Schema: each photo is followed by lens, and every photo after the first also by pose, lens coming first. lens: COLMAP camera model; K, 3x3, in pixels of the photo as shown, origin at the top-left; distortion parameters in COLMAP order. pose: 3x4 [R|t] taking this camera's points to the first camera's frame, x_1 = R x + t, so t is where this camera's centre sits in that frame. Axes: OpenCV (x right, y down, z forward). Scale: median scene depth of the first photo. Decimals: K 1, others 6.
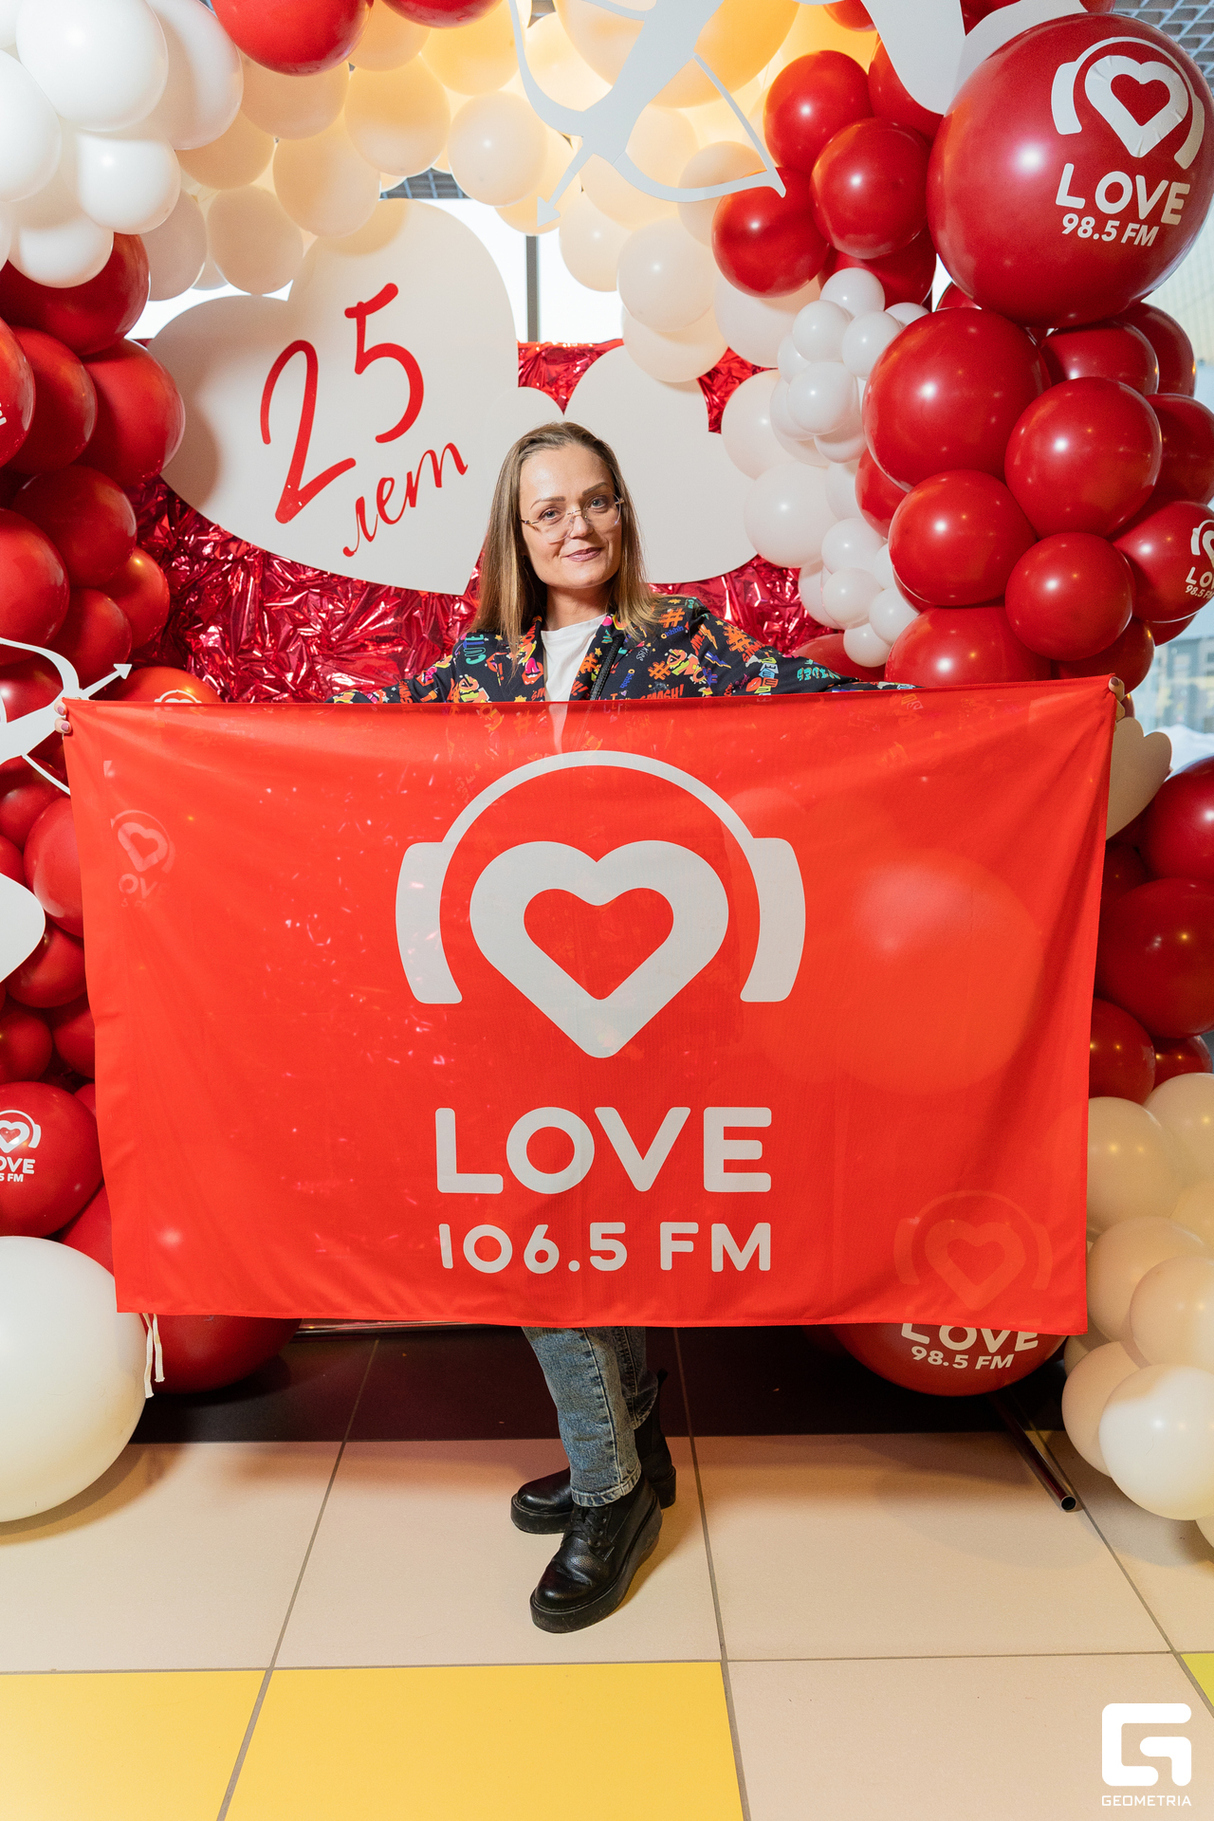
lens RADIAL K [[1469.8, 0, 612.3], [0, 1469.8, 928.0], [0, 0, 1]] dist [-0.003315, 0.003325]
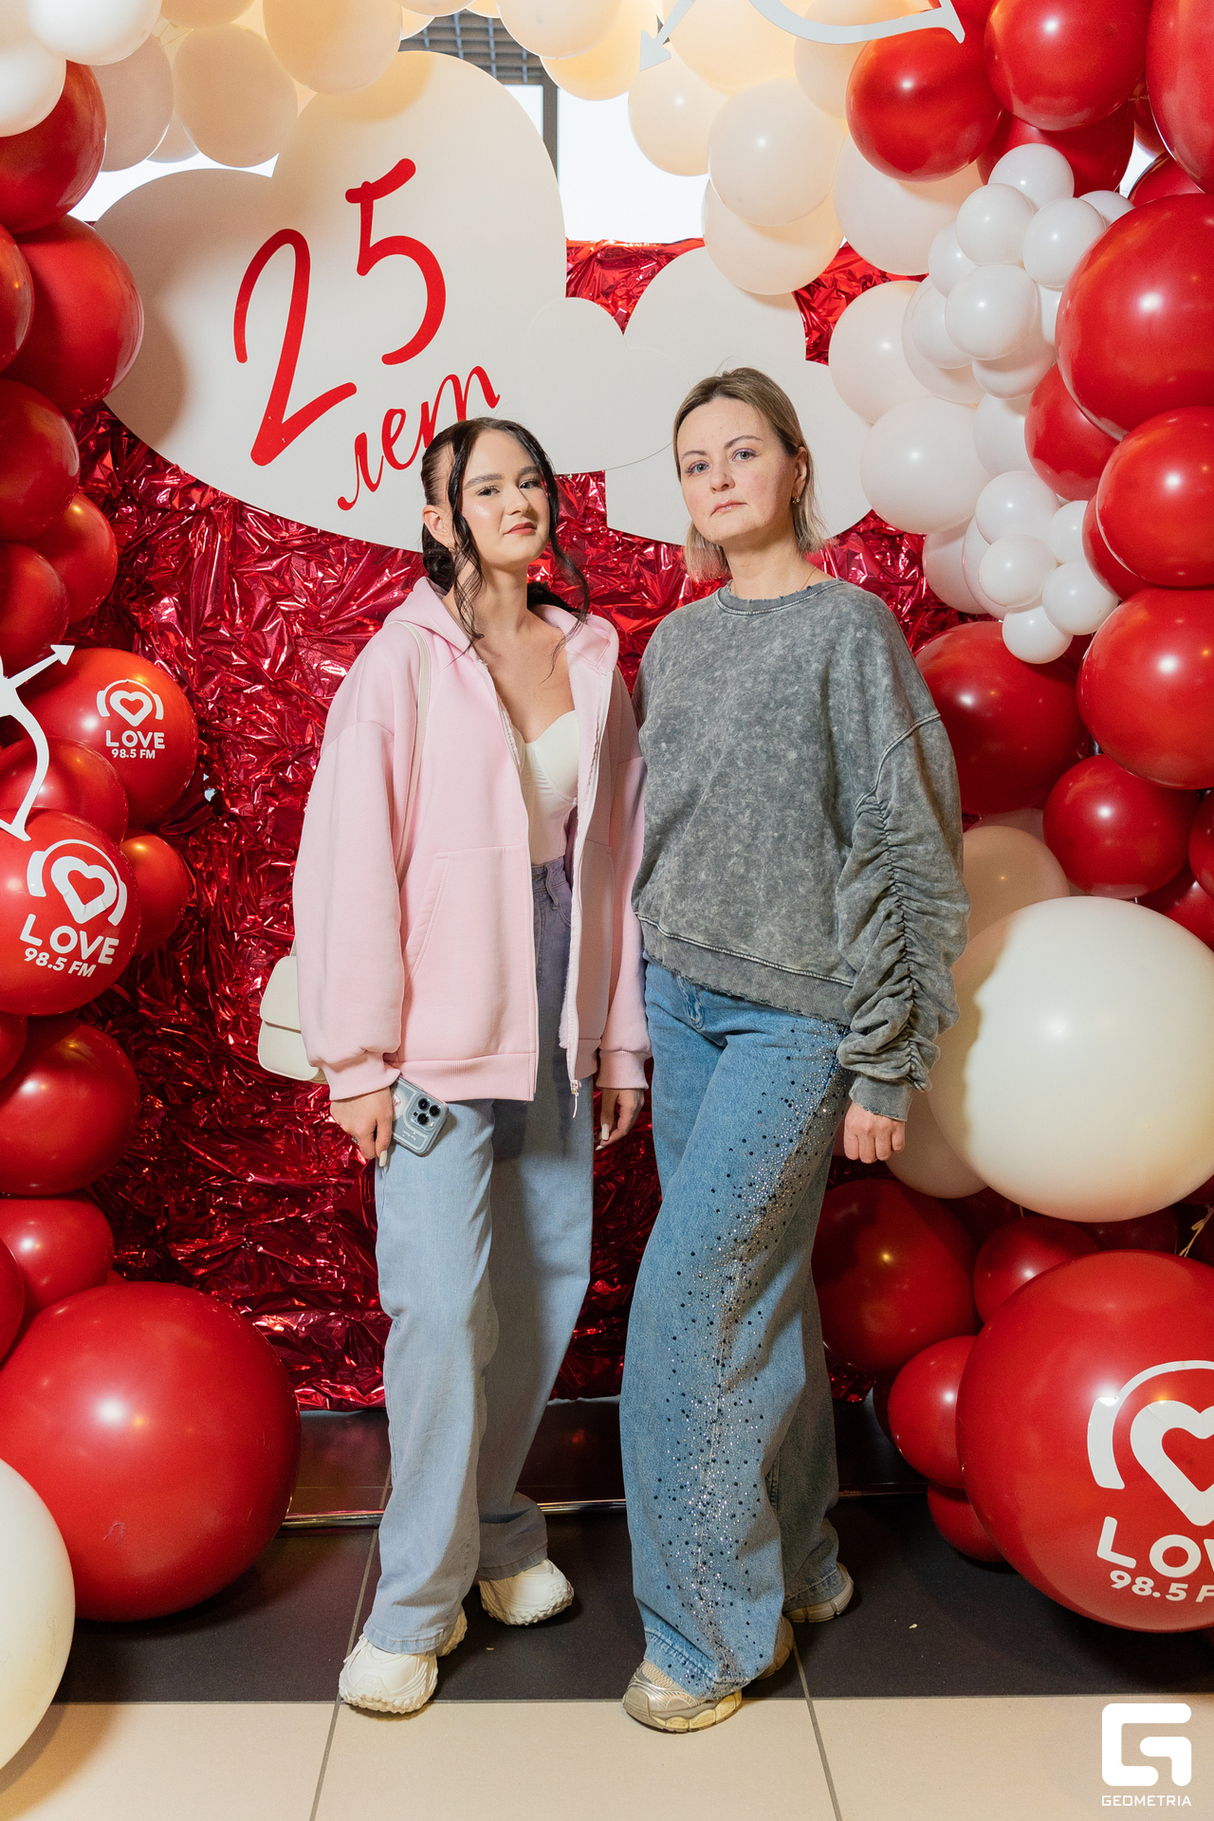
lens RADIAL K [[1673.8, 0, 606.5], [0, 1673.8, 922.4], [0, 0, 1]] dist [0.002561, -0.022068]
pose [[0.999487, 0.011425, 0.029934, -0.066601], [-0.010932, 0.999803, -0.016583, -0.022667], [-0.030118, 0.016247, 0.999414, 0.119895]]
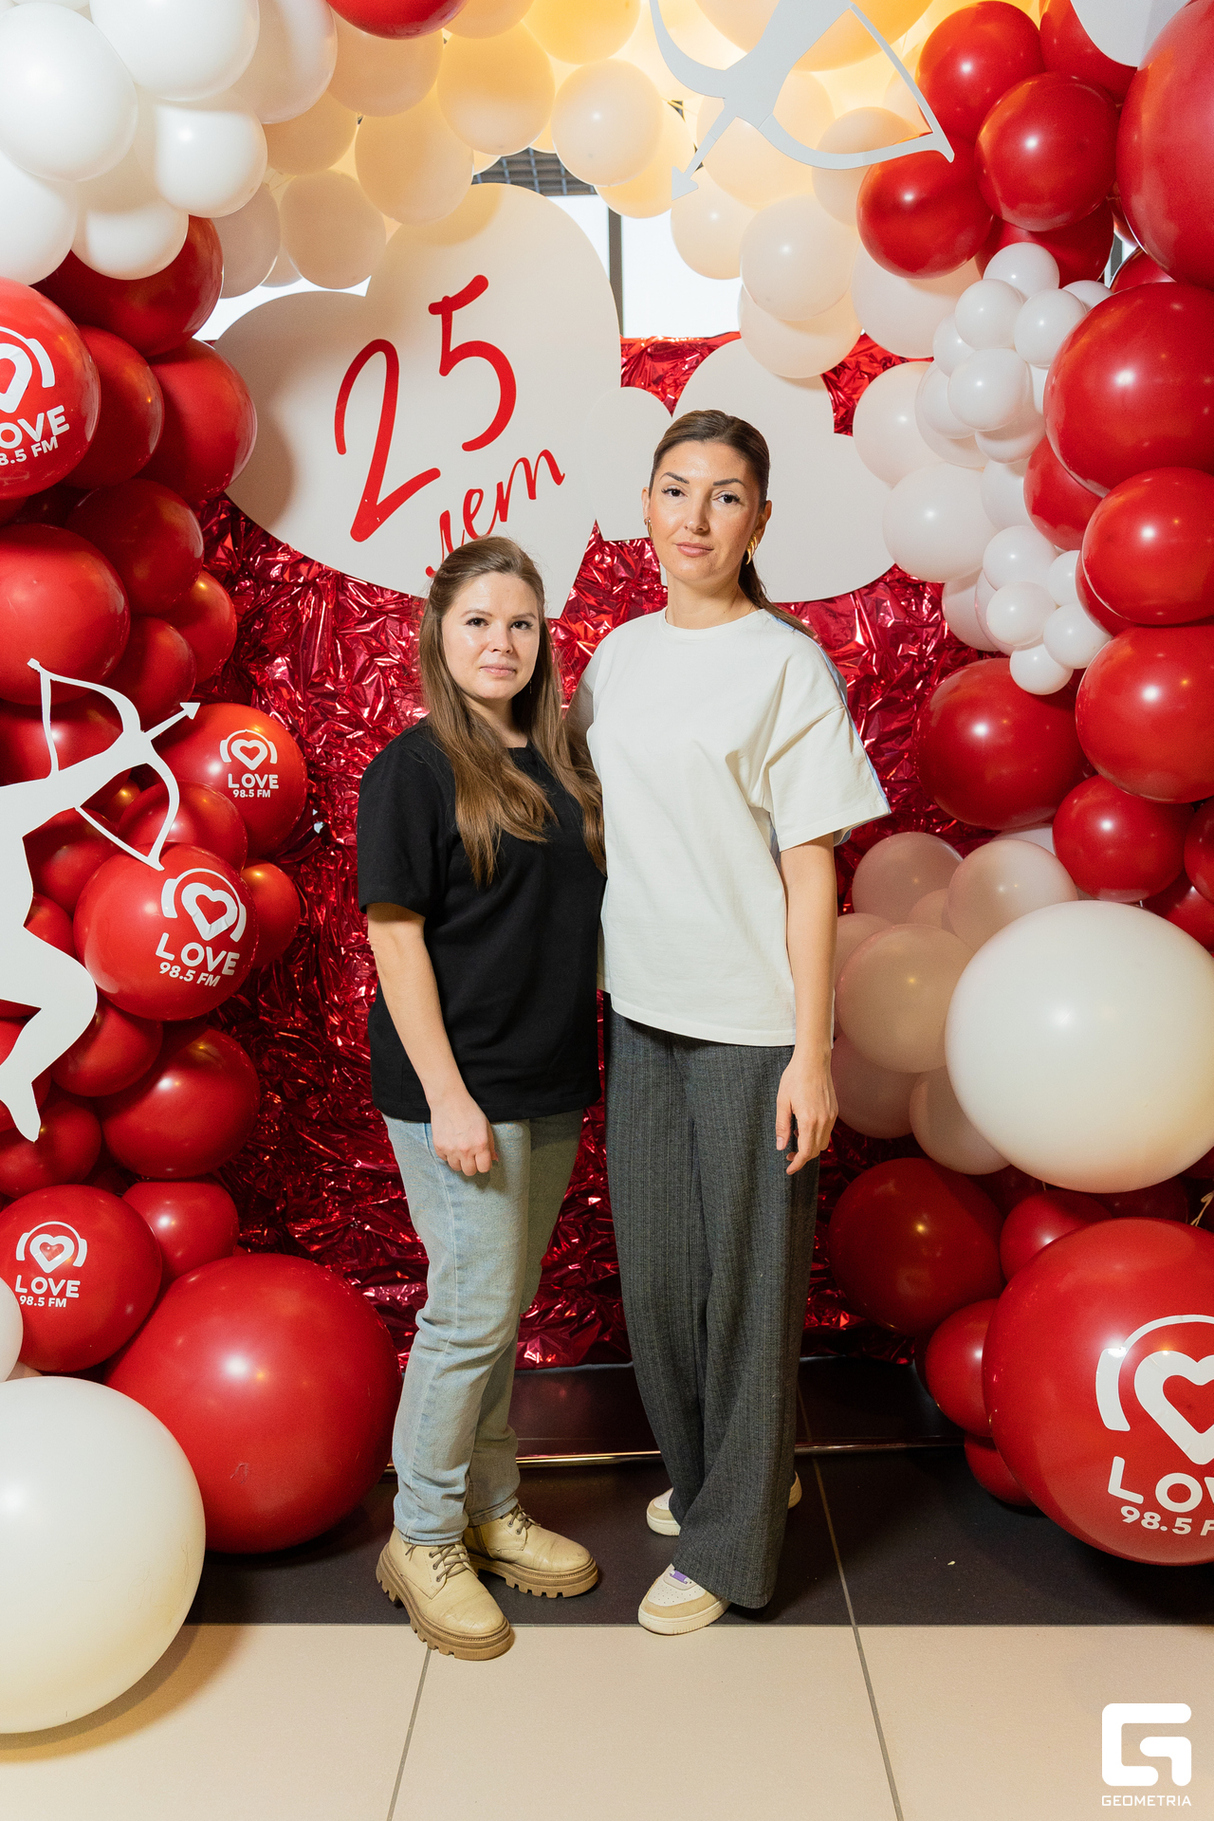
lens RADIAL K [[1551.9, 0, 596.2], [0, 1551.9, 873.4], [0, 0, 1]] dist [0.005892, -0.019121]
pose [[0.999453, -0.007472, -0.032216, -0.051971], [0.005576, 0.998269, -0.058542, -0.018722], [0.032598, 0.058330, 0.997765, 0.077613]]
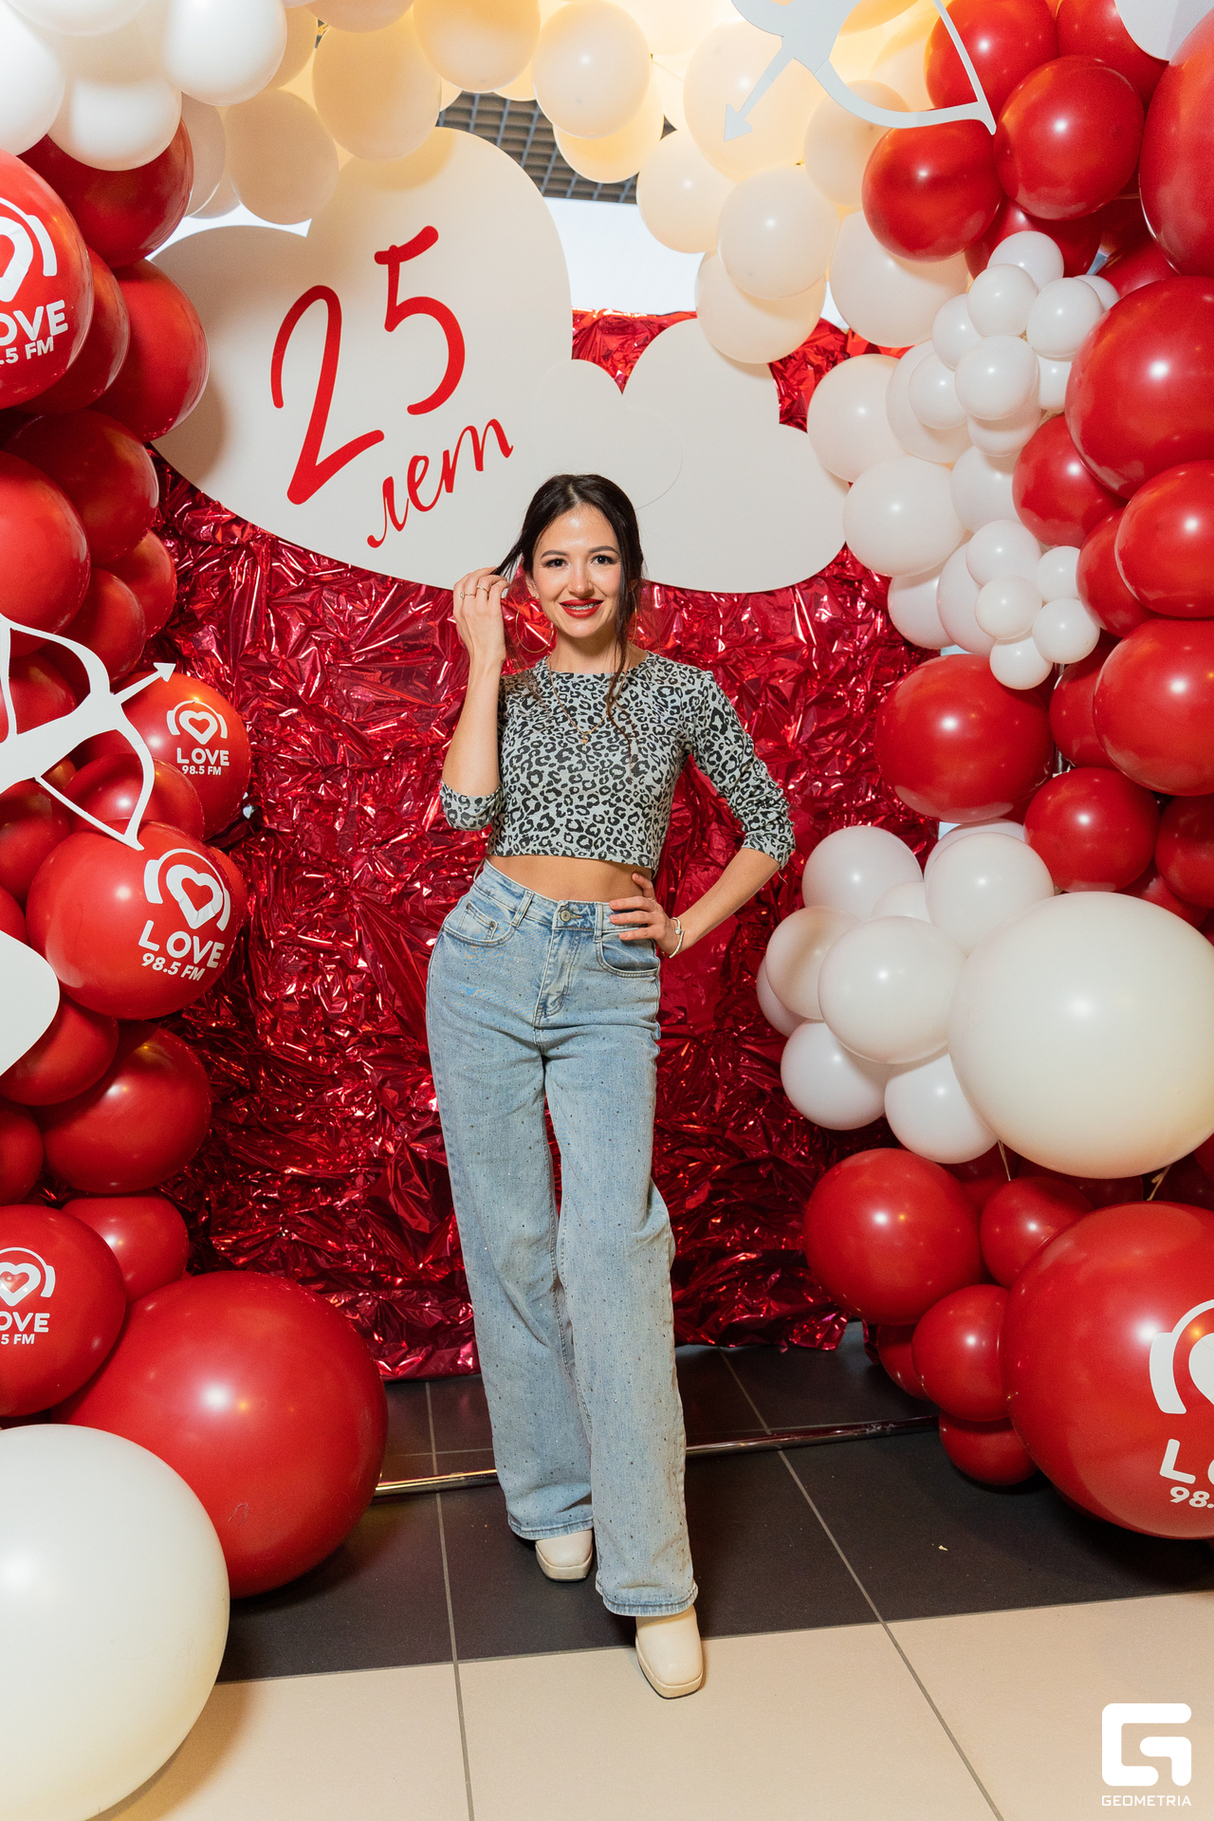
lens RADIAL K [[1469.8, 0, 609.9], [0, 1469.8, 924.7], [0, 0, 1]] dist [-0.003315, 0.003325]
pose [[0.986030, -0.004378, 0.166509, -0.189893], [0.009213, 0.999558, -0.028273, -0.013667], [-0.166311, 0.029412, 0.985635, 0.162995]]
